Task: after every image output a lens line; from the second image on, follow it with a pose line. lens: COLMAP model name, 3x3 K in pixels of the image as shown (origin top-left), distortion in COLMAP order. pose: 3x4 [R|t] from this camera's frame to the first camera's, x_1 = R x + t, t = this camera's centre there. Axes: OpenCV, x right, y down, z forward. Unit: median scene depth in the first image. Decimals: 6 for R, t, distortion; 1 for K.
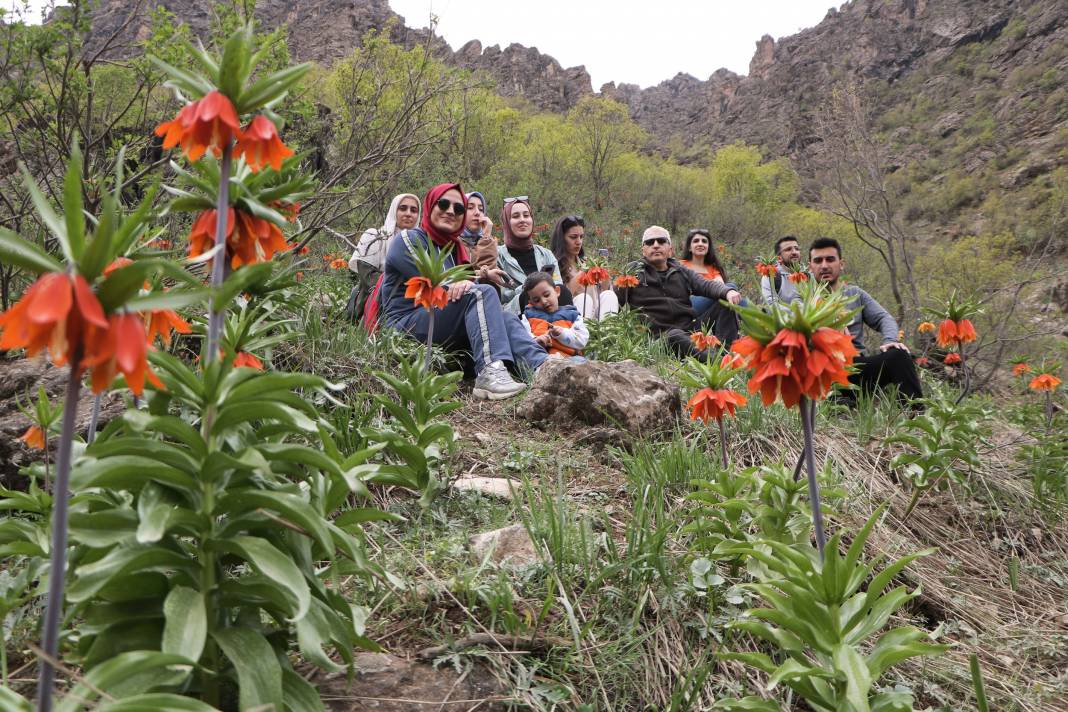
lens RADIAL K [[851.4, 0, 547.8], [0, 851.4, 354.3], [0, 0, 1]] dist [-0.183816, 0.151918]
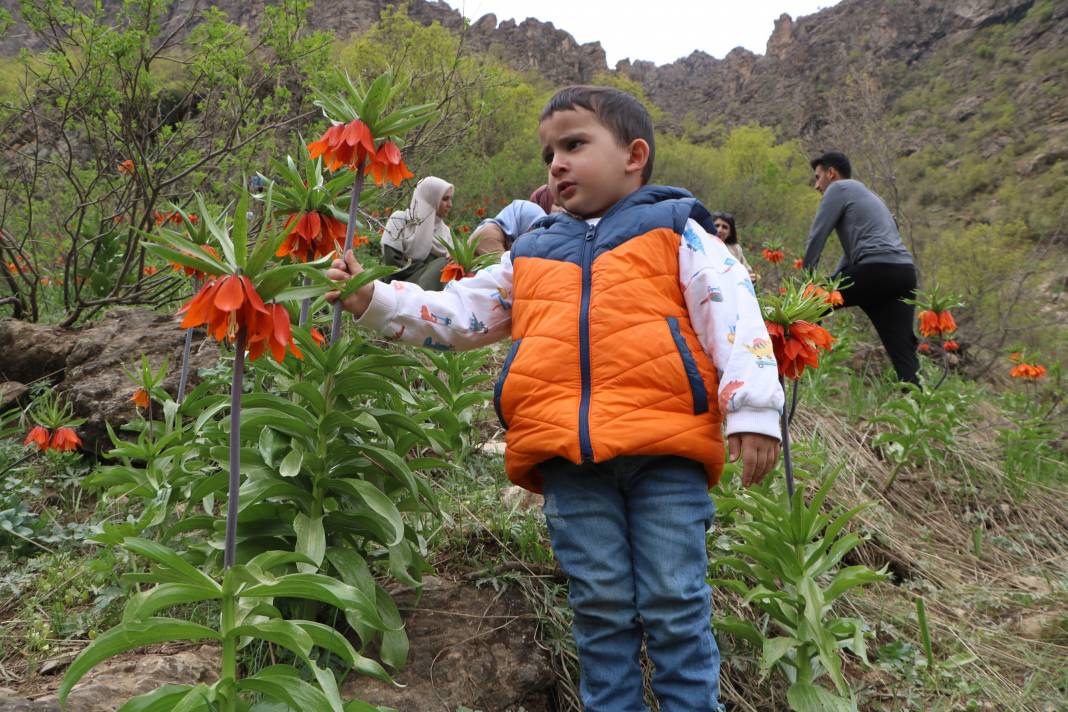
lens RADIAL K [[848.9, 0, 539.3], [0, 848.9, 368.8], [0, 0, 1]] dist [-0.193287, 0.156469]
pose [[0.999540, 0.023476, -0.019183, -0.011854], [-0.022576, 0.998691, 0.045897, -0.004415], [0.020235, -0.045442, 0.998762, -0.105906]]
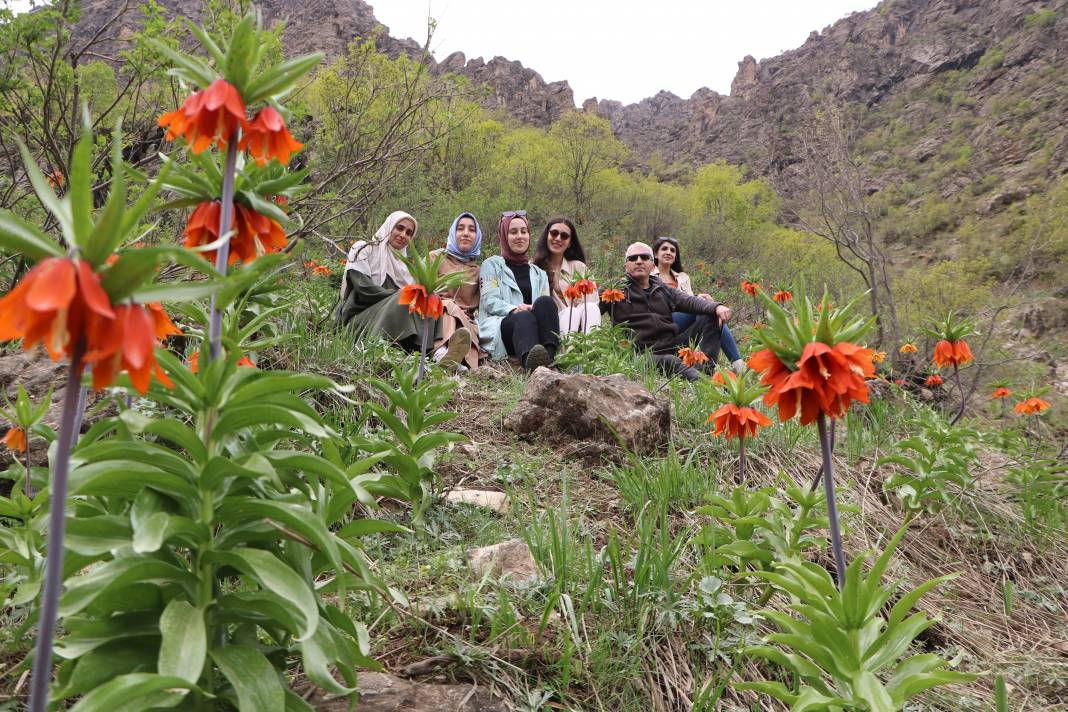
lens RADIAL K [[851.4, 0, 542.7], [0, 851.4, 358.6], [0, 0, 1]] dist [-0.186585, 0.155720]
pose [[0.999438, 0.024616, 0.022765, -0.021129], [-0.024362, 0.999639, -0.011351, 0.002723], [-0.023036, 0.010790, 0.999676, 0.019516]]
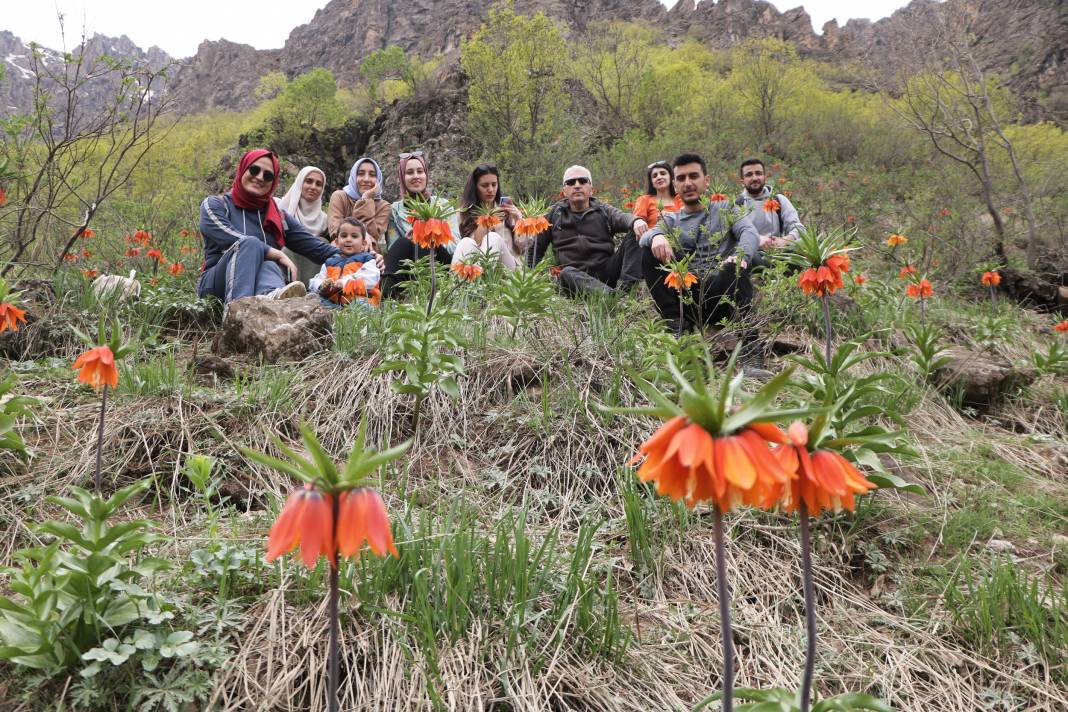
lens RADIAL K [[851.4, 0, 547.8], [0, 851.4, 354.3], [0, 0, 1]] dist [-0.183816, 0.151918]
pose [[0.955375, -0.053440, -0.290522, 0.961102], [0.065738, 0.997300, 0.032728, 0.094181], [0.287989, -0.050366, 0.956308, 0.071080]]
